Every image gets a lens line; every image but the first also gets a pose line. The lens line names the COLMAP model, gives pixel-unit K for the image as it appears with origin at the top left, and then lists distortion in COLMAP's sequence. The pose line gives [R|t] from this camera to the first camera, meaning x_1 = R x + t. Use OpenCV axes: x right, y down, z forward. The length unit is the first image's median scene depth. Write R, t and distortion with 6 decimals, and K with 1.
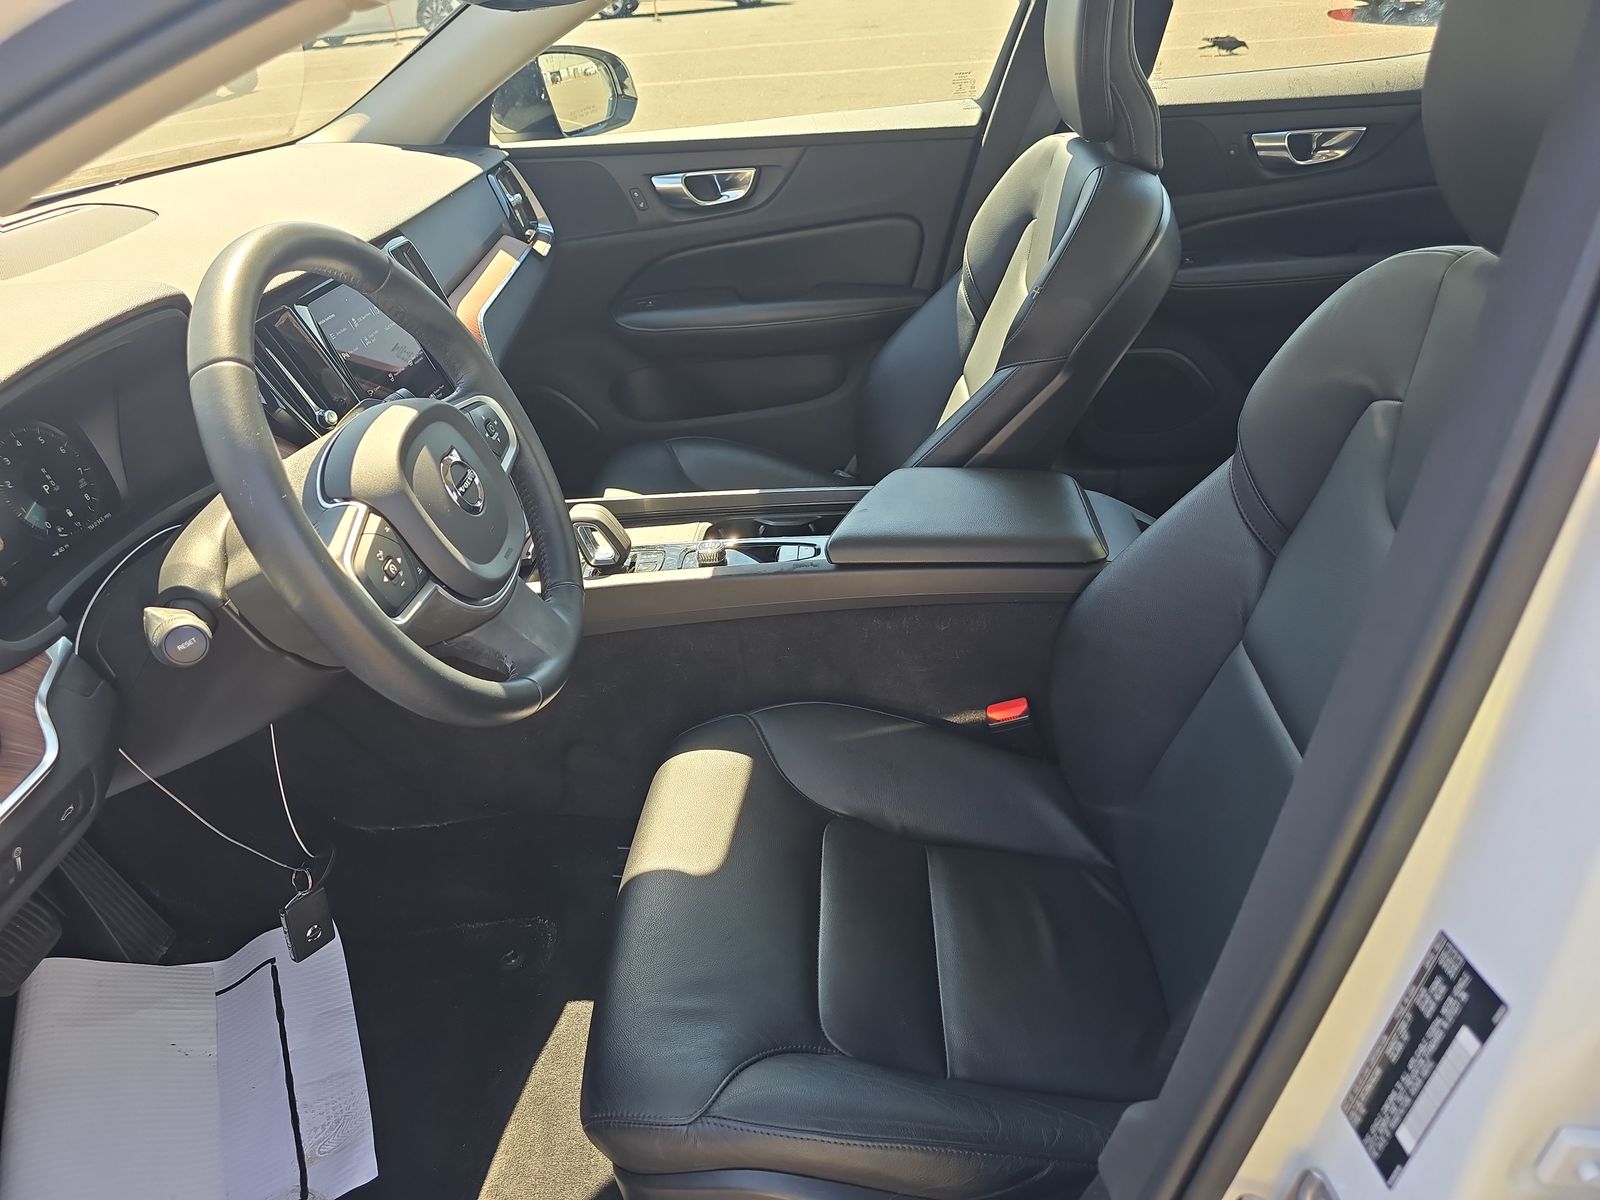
lens RADIAL K [[1068.0, 0, 800.0], [0, 1068.0, 600.0], [0, 0, 1]] dist [0.039228, -0.000424]
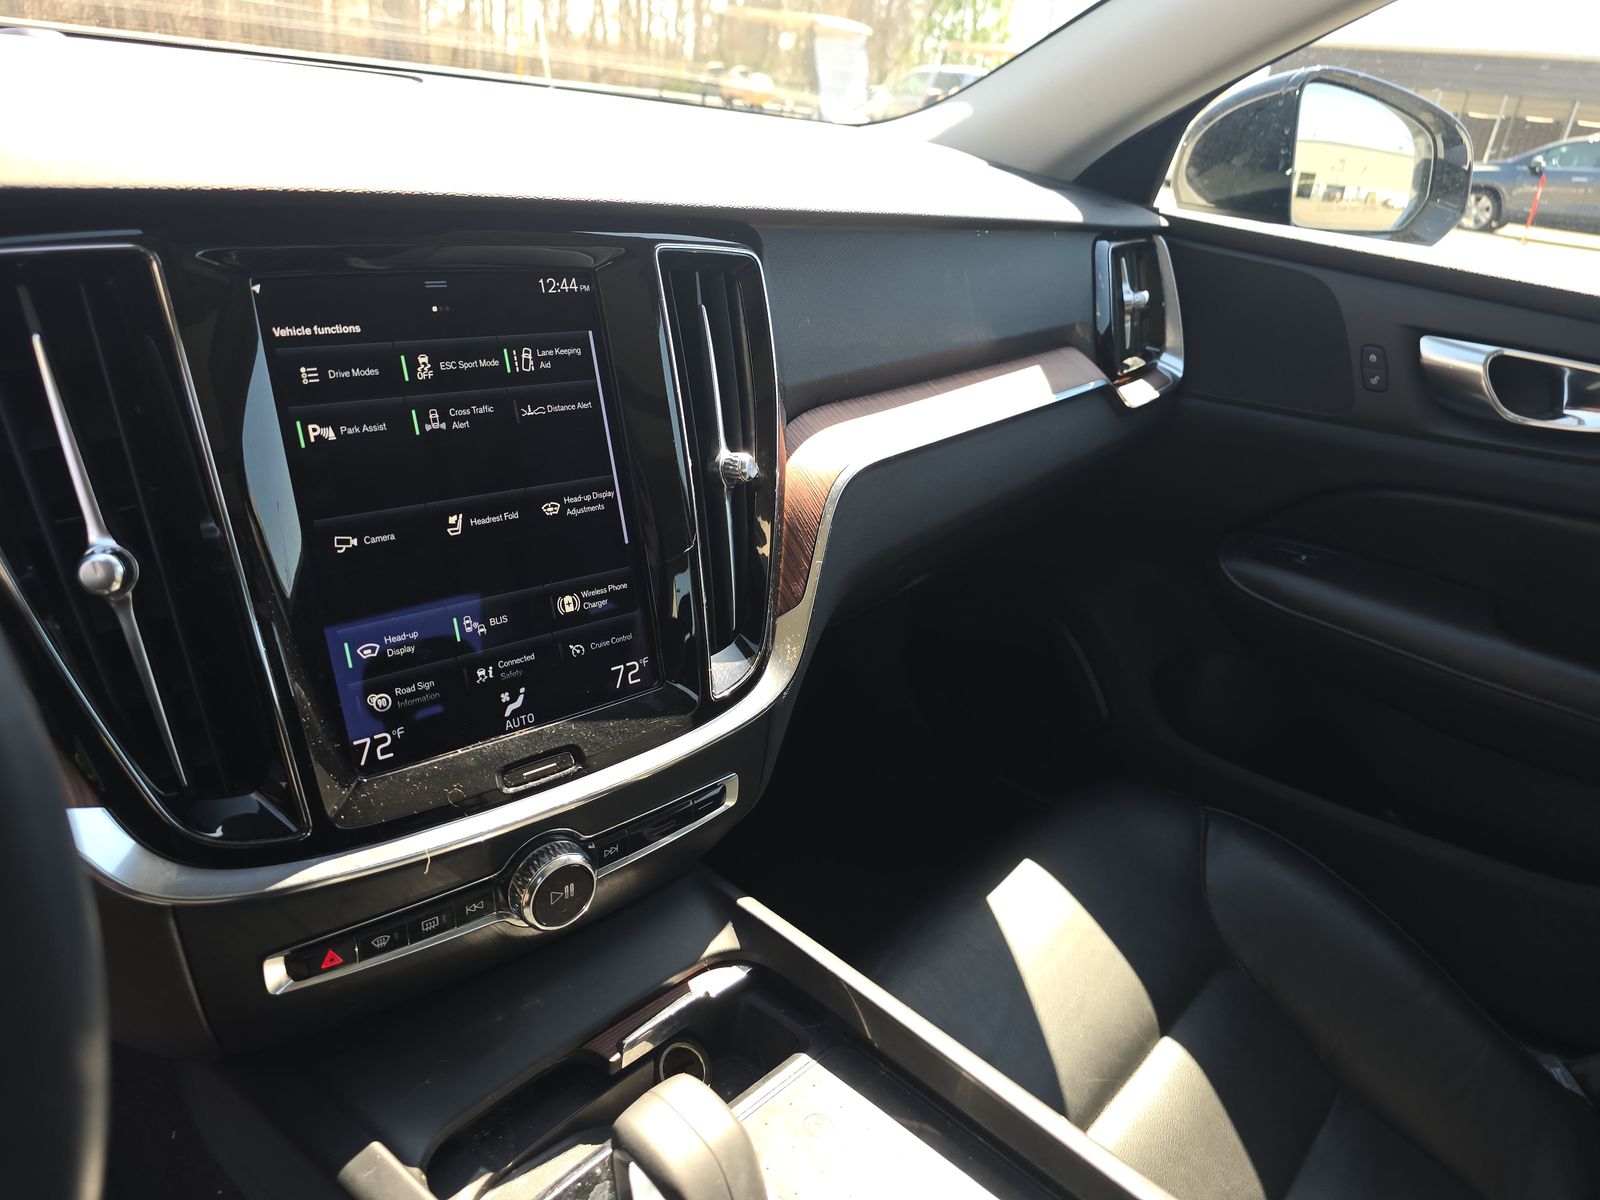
lens RADIAL K [[1227.1, 0, 795.3], [0, 1227.1, 625.2], [0, 0, 1]] dist [0.008465, -0.057466]
pose [[0.778432, 0.396093, -0.486984, -0.039426], [-0.455851, 0.890043, -0.004741, -0.149073], [0.431559, 0.225683, 0.873398, 0.434607]]
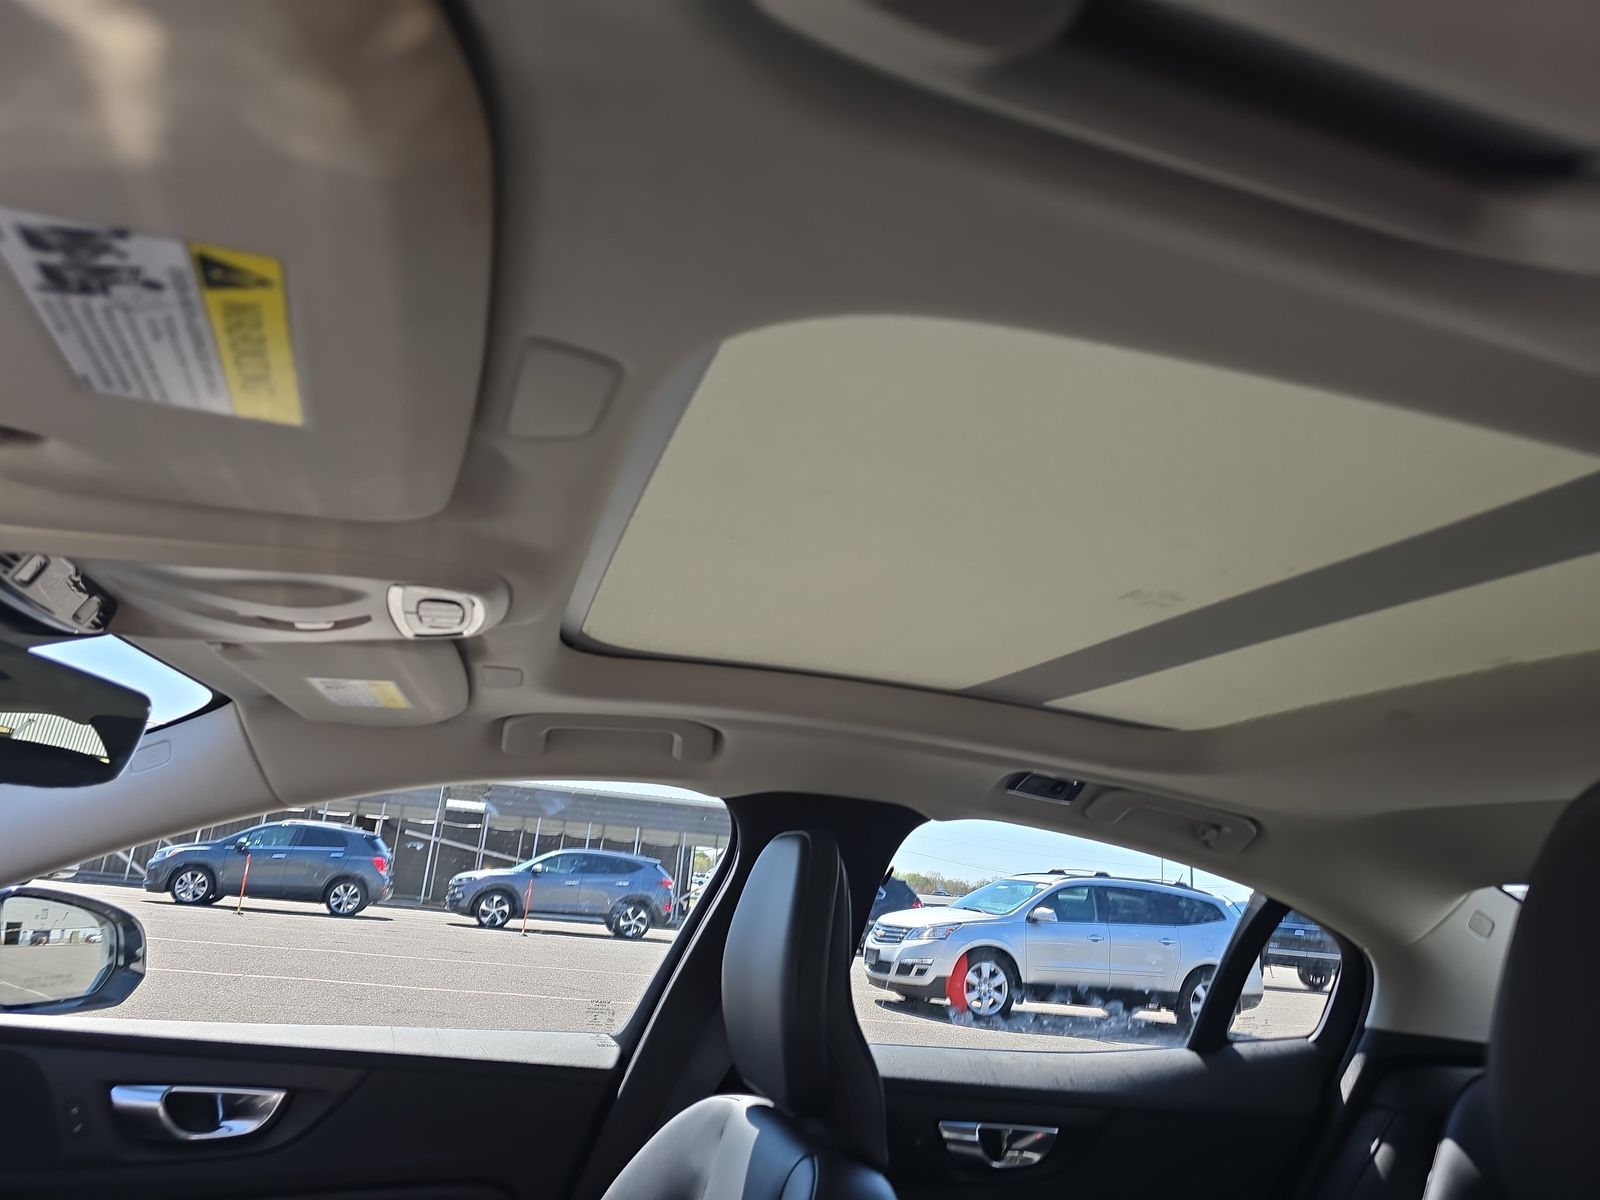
lens RADIAL K [[1091.2, 0, 800.0], [0, 1091.2, 600.0], [0, 0, 1]] dist [0.031103, -0.052340]
pose [[0.932842, 0.234873, 0.273203, -0.000989], [0.038571, 0.688835, -0.723891, -0.104230], [-0.358214, 0.685814, 0.633516, 0.237725]]
